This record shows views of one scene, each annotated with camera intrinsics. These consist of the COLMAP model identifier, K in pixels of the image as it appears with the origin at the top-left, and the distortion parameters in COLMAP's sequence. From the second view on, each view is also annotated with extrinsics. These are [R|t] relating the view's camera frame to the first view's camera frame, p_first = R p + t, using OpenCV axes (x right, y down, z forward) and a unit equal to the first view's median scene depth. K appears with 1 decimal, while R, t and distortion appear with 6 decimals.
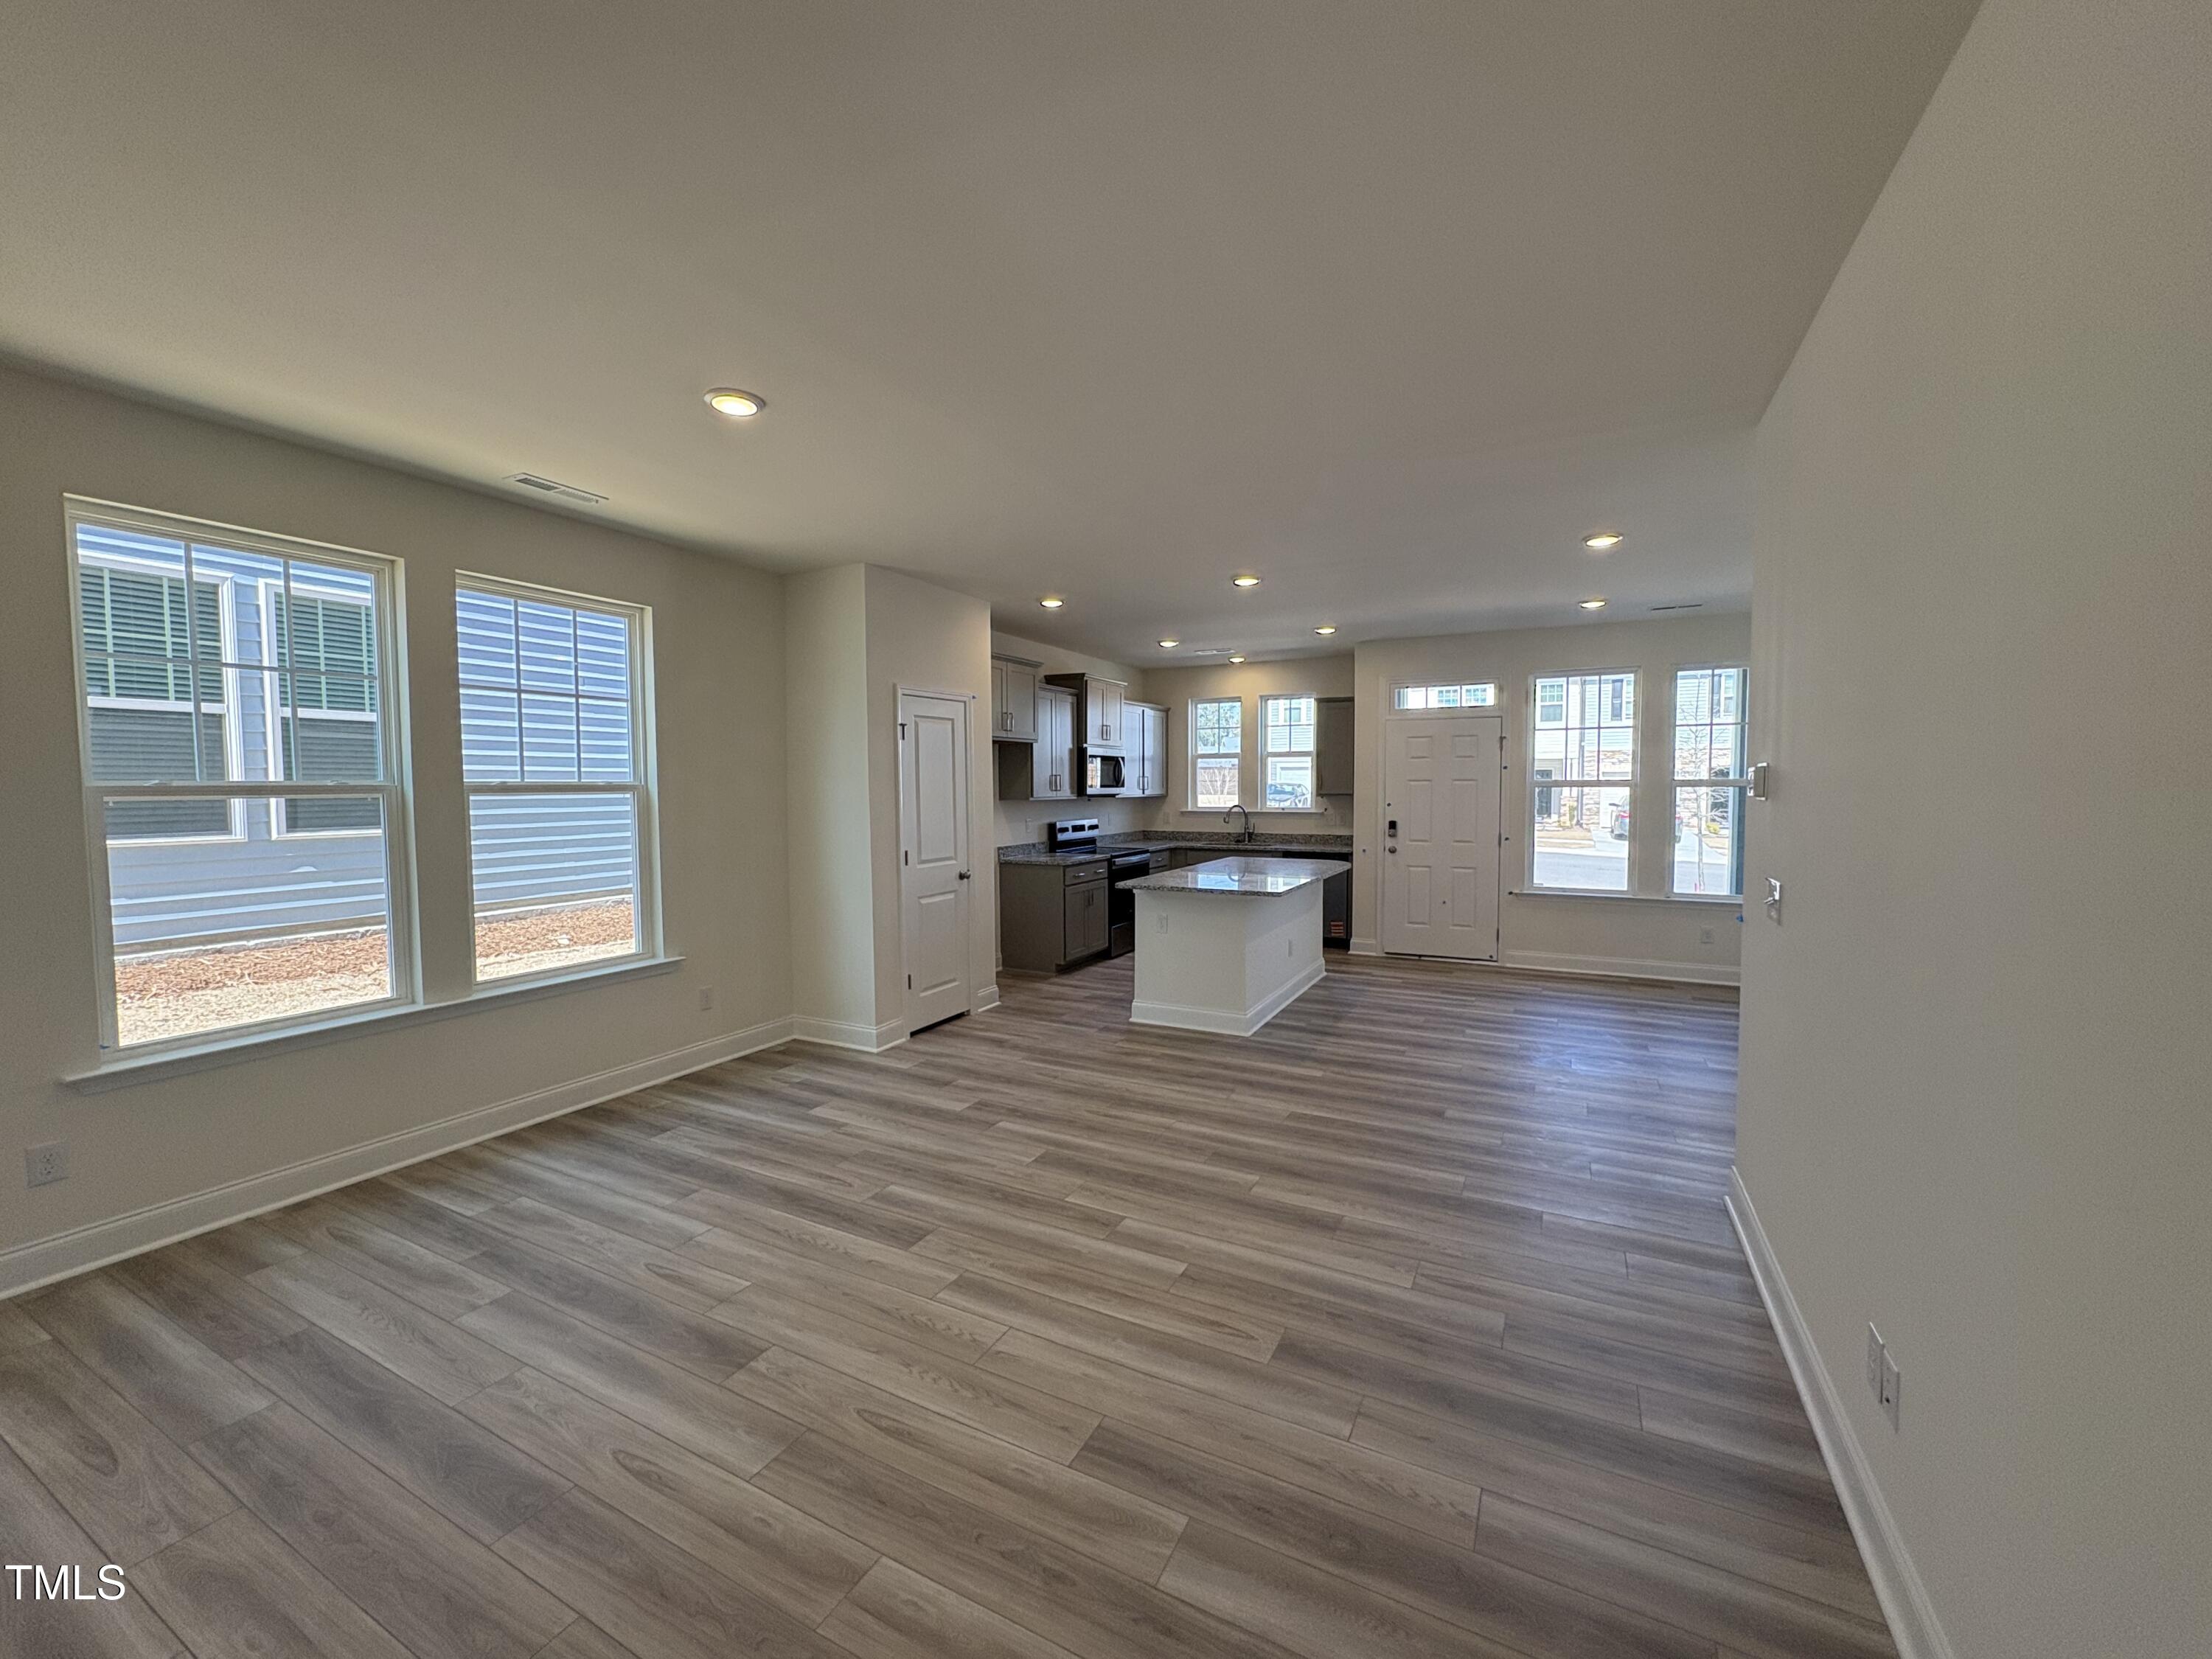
lens RADIAL K [[879.7, 0, 1100.8], [0, 879.7, 825.7], [0, 0, 1]] dist [0.001628, 0.000155]
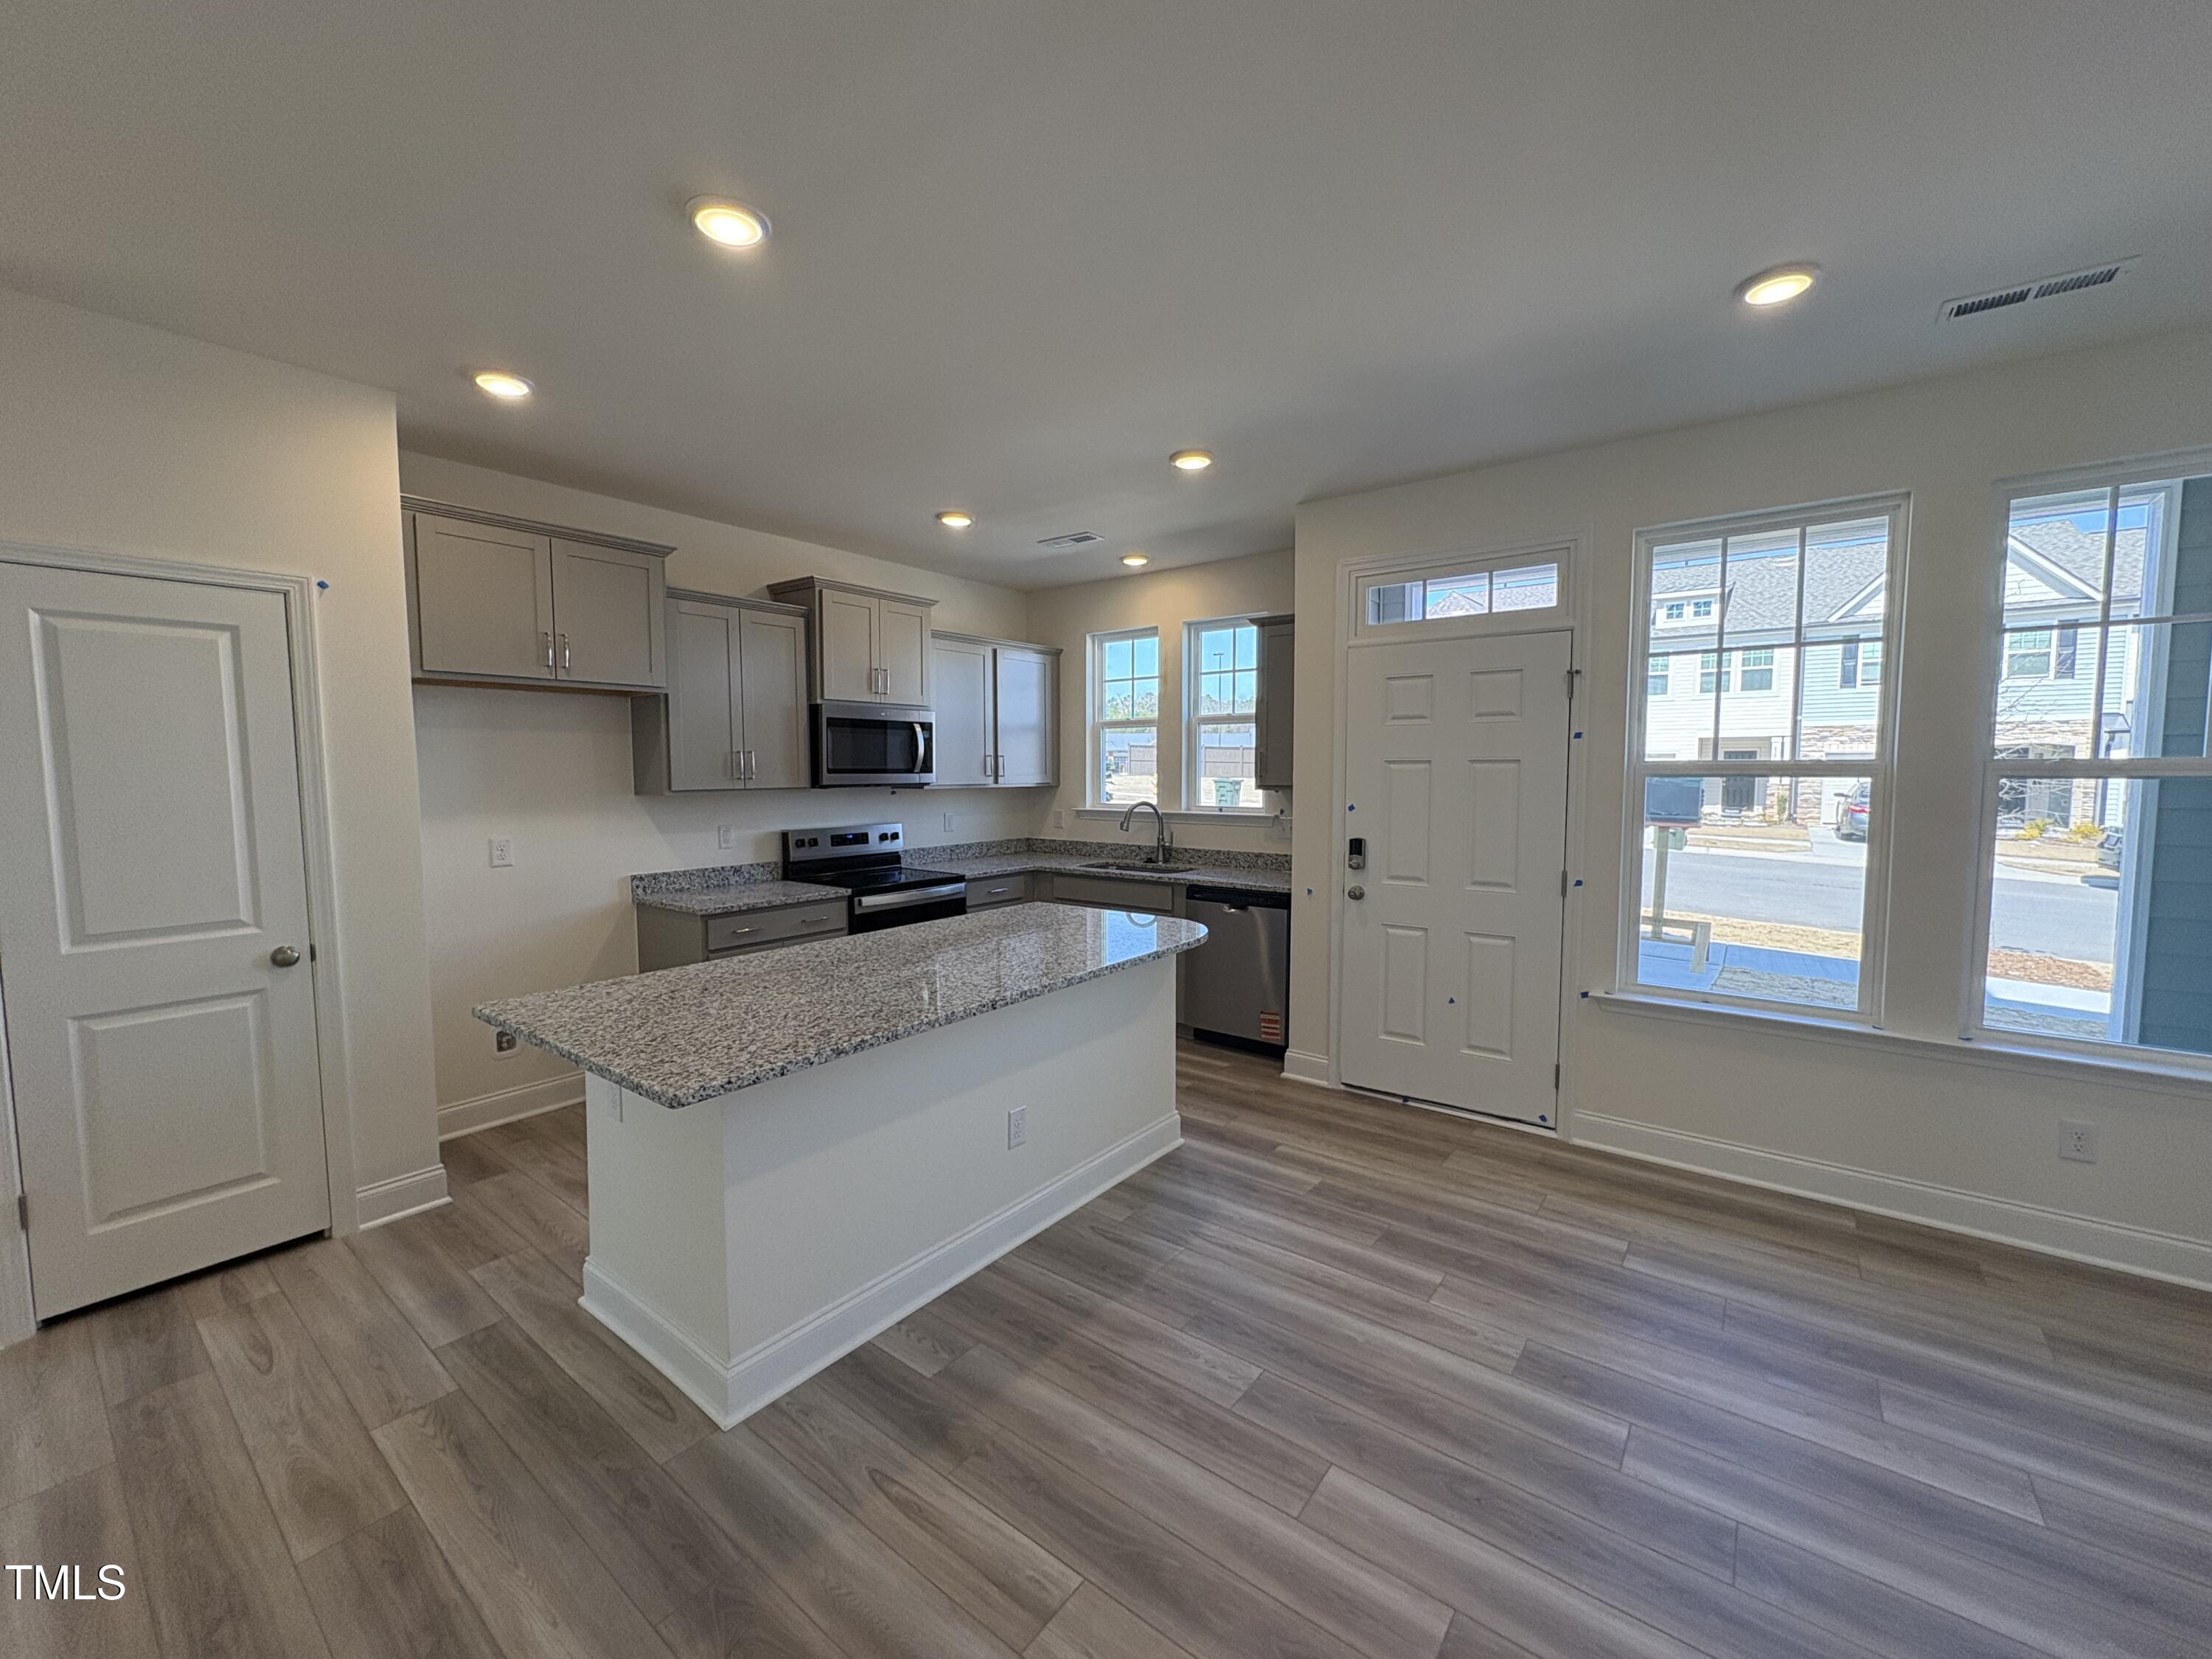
lens RADIAL K [[879.7, 0, 1102.5], [0, 879.7, 823.5], [0, 0, 1]] dist [0.001628, 0.000155]
pose [[0.985321, 0.013714, -0.170161, 0.296561], [-0.010852, 0.999784, 0.017740, -0.024537], [0.170367, -0.015633, 0.985257, 0.497312]]
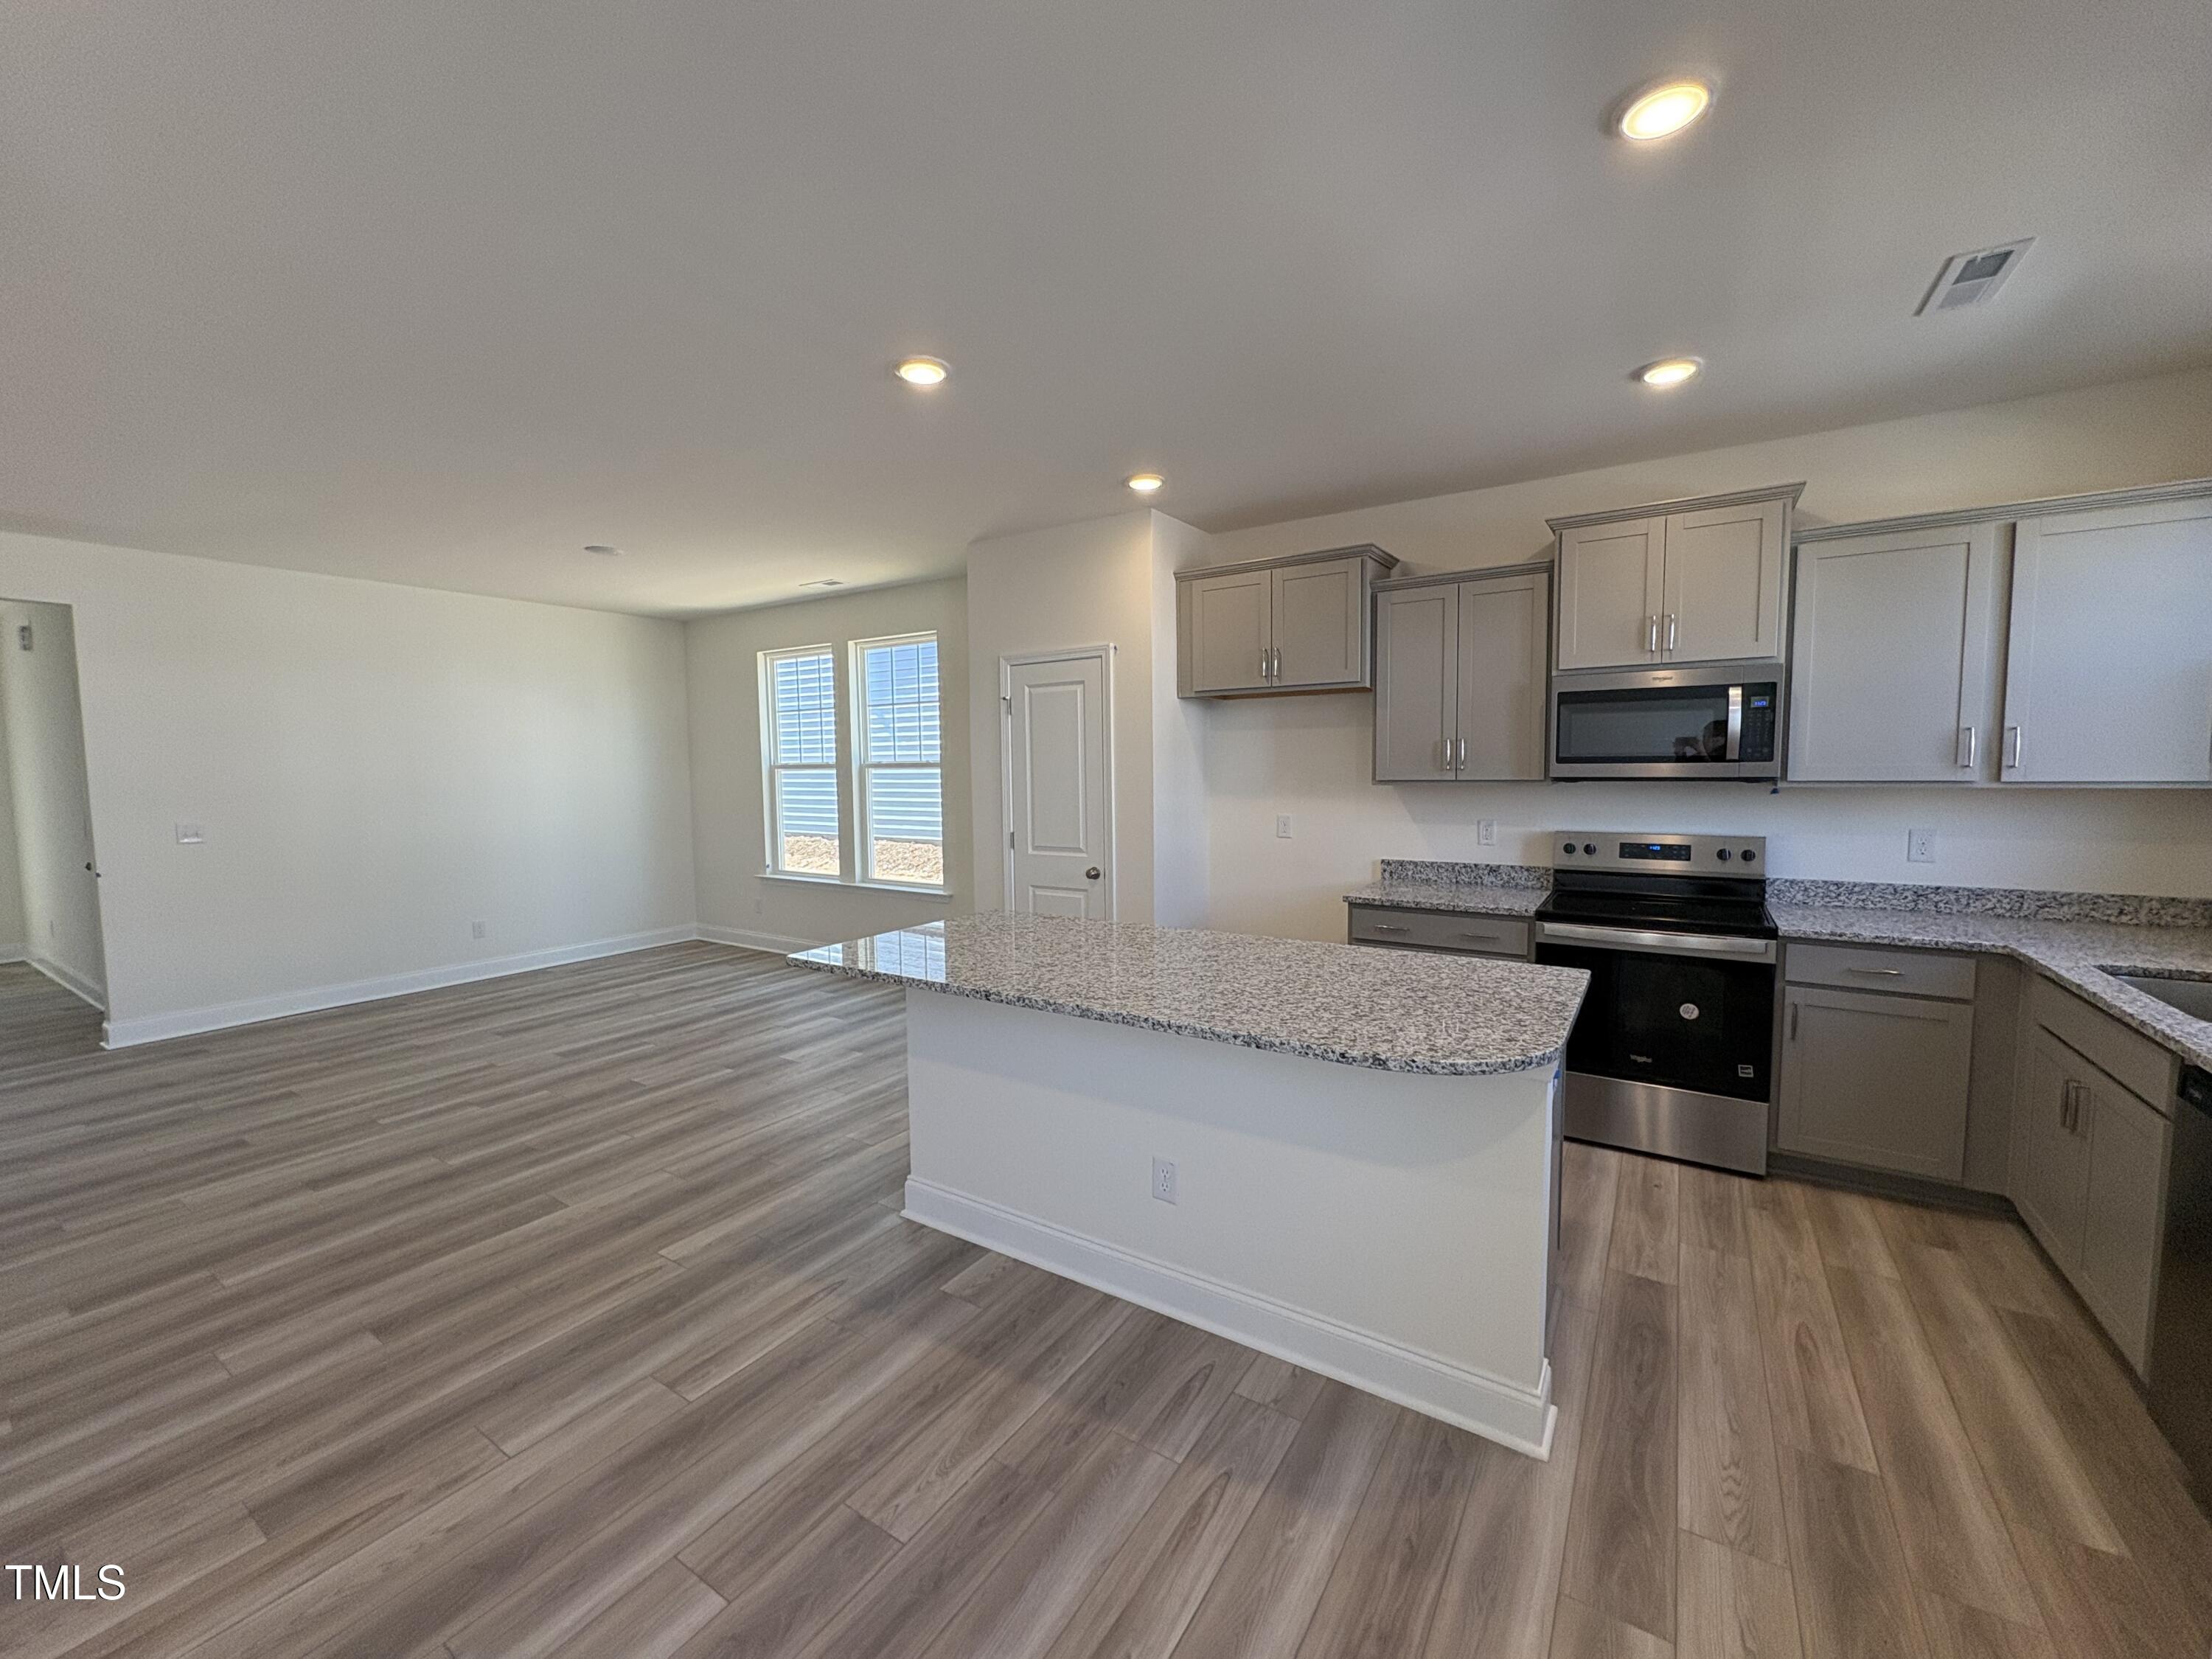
lens RADIAL K [[879.7, 0, 1108.3], [0, 879.7, 823.6], [0, 0, 1]] dist [0.001628, 0.000155]
pose [[-0.089194, 0.075420, -0.993155, 0.527654], [-0.033569, 0.996335, 0.078676, -0.044111], [0.995448, 0.040357, -0.086336, 0.888076]]
